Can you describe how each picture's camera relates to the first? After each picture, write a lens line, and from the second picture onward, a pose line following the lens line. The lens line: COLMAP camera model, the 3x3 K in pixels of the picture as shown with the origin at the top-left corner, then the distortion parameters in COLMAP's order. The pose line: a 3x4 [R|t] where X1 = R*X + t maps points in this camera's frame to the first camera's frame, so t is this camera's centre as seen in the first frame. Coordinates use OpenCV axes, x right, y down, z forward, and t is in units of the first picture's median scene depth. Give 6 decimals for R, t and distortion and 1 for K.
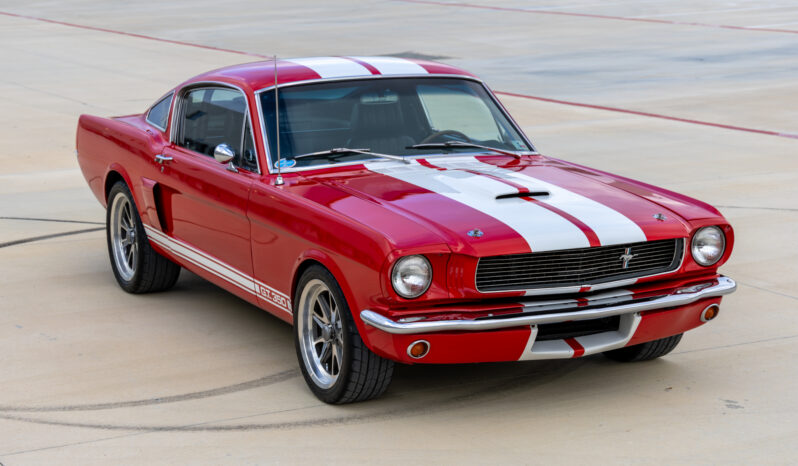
lens RADIAL K [[1890.2, 0, 399.0], [0, 1890.2, 233.0], [0, 0, 1]] dist [0.033375, 0.113007]
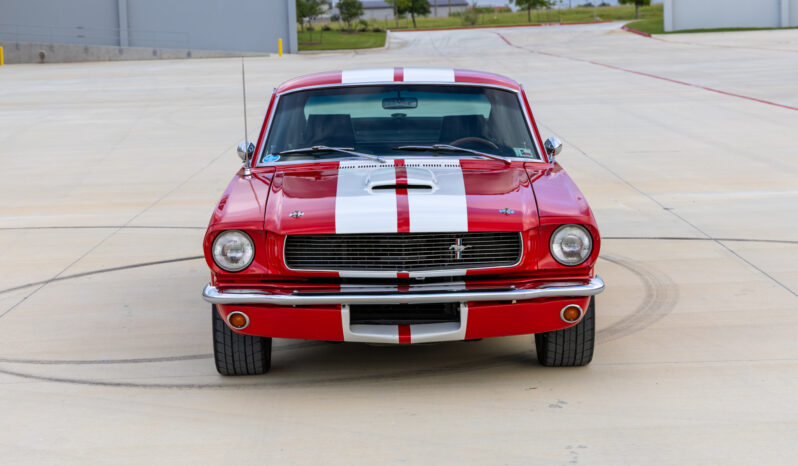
lens RADIAL K [[1890.2, 0, 399.0], [0, 1890.2, 233.0], [0, 0, 1]] dist [0.033375, 0.113007]
pose [[0.896746, 0.043490, -0.440404, 0.515577], [-0.064092, 0.997431, -0.032006, 0.037763], [0.437880, 0.056927, 0.897229, 0.076692]]
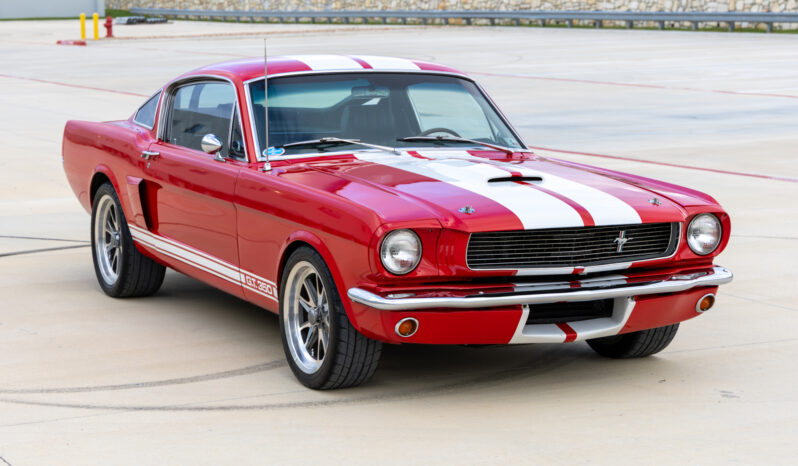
lens RADIAL K [[1890.2, 0, 399.0], [0, 1890.2, 233.0], [0, 0, 1]] dist [0.033375, 0.113007]
pose [[0.999876, 0.014849, 0.005179, 0.000459], [-0.014590, 0.998787, -0.047038, 0.054420], [-0.005871, 0.046956, 0.998880, 0.022629]]
